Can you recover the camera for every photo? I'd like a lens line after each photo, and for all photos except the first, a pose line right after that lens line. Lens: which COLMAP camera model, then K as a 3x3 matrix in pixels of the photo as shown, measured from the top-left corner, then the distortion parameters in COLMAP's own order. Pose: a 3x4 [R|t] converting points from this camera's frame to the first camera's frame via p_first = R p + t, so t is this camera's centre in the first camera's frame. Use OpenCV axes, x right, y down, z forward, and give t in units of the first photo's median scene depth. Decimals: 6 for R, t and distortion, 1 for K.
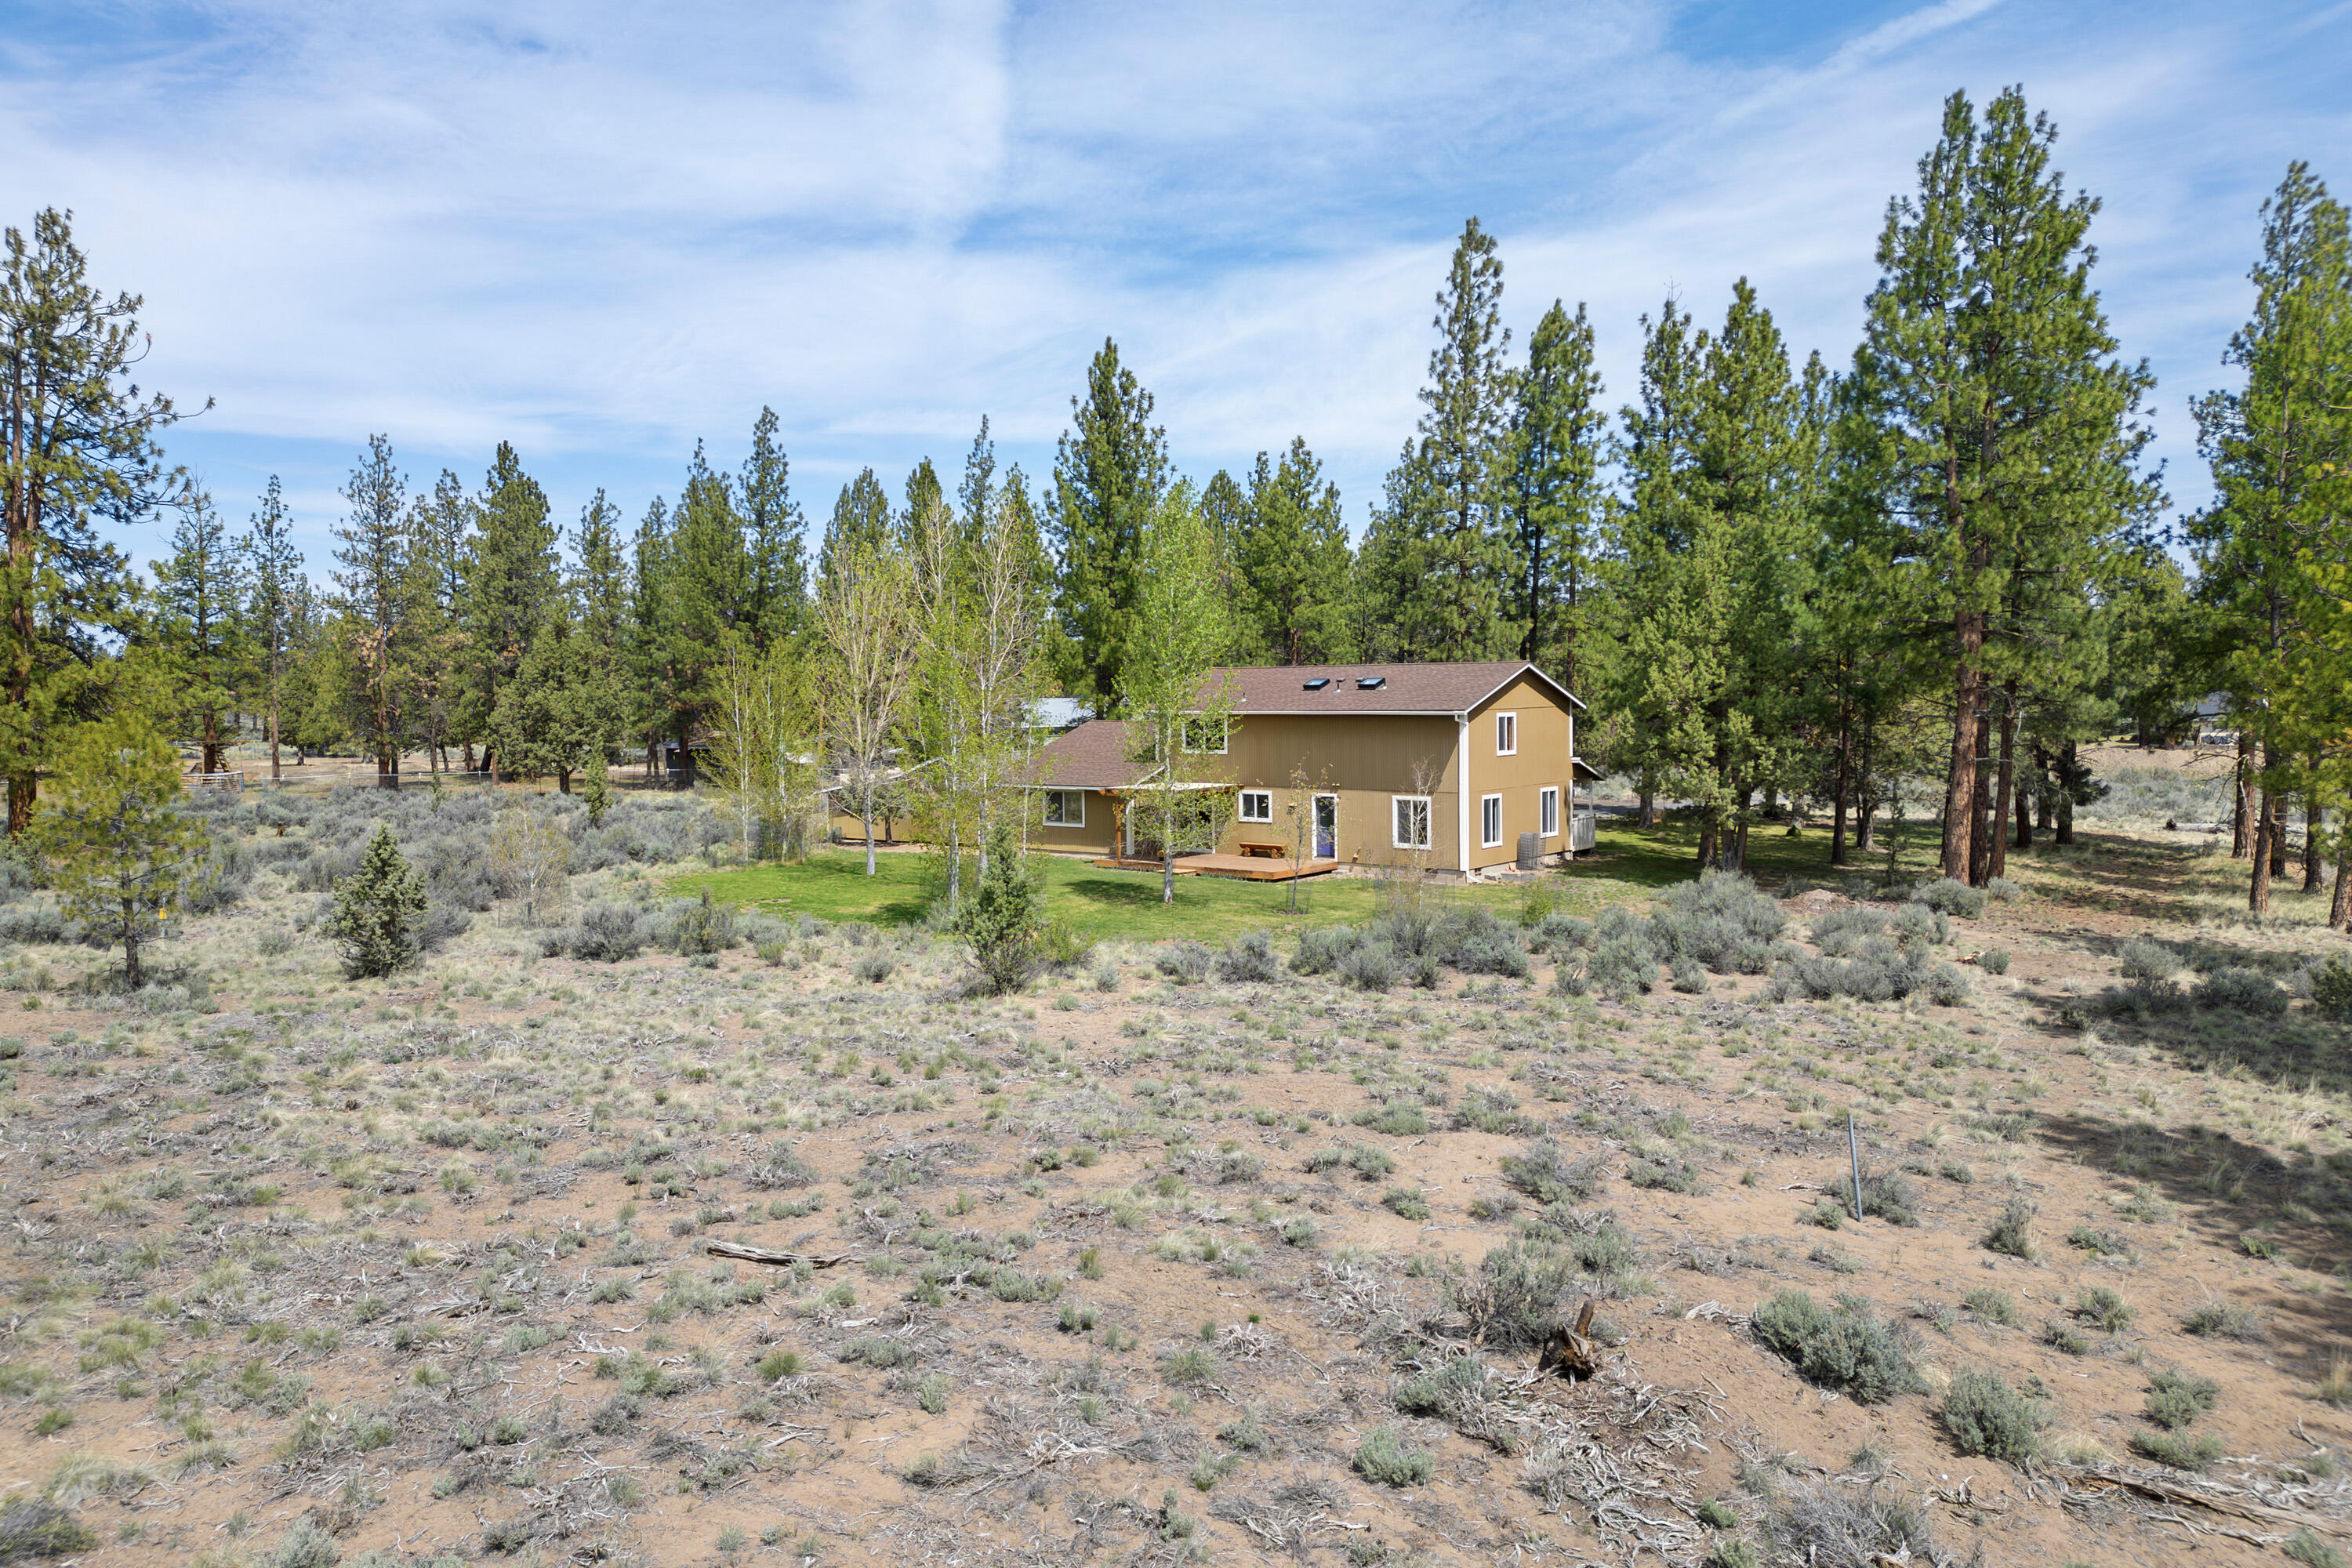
lens RADIAL K [[1673.6, 0, 1176.0], [0, 1673.6, 784.0], [0, 0, 1]] dist [0.154860, -0.001514]
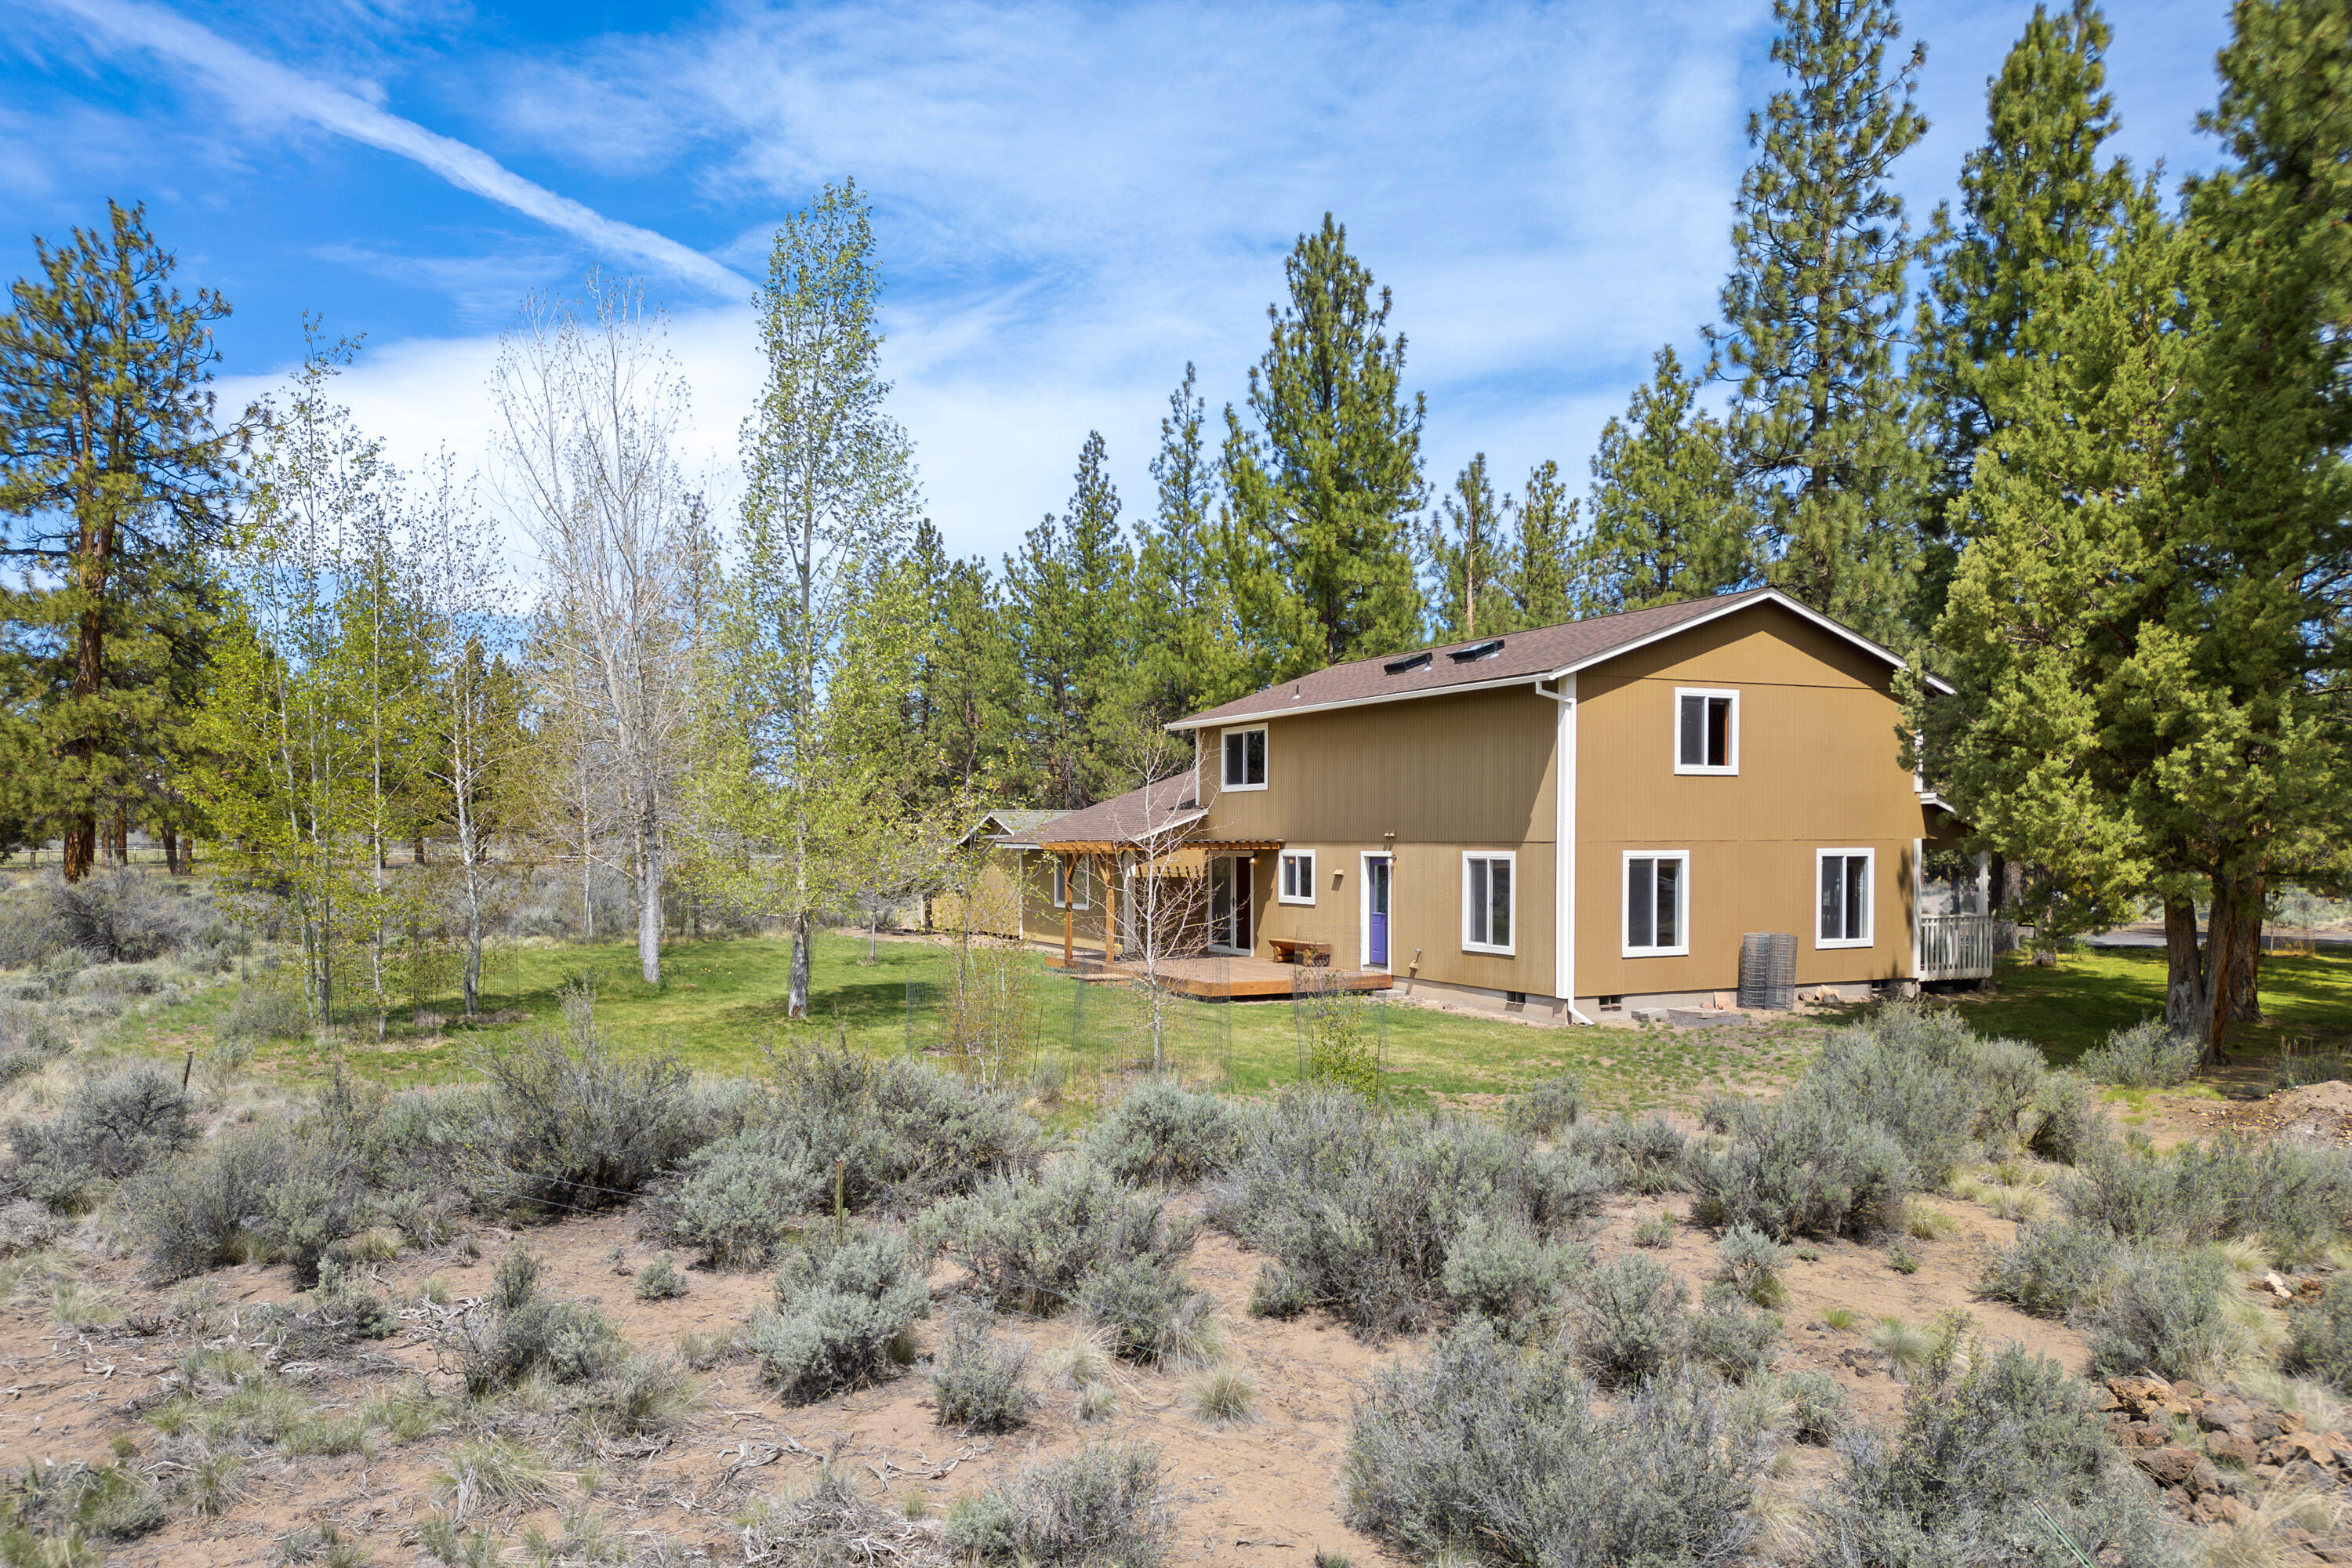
lens RADIAL K [[1634.8, 0, 1177.7], [0, 1634.8, 933.8], [0, 0, 1]] dist [0.055504, -0.002437]
pose [[0.910358, 0.033764, -0.412442, 0.254353], [-0.031782, 0.999427, 0.011668, 0.029032], [0.412599, 0.002486, 0.910909, 0.488005]]
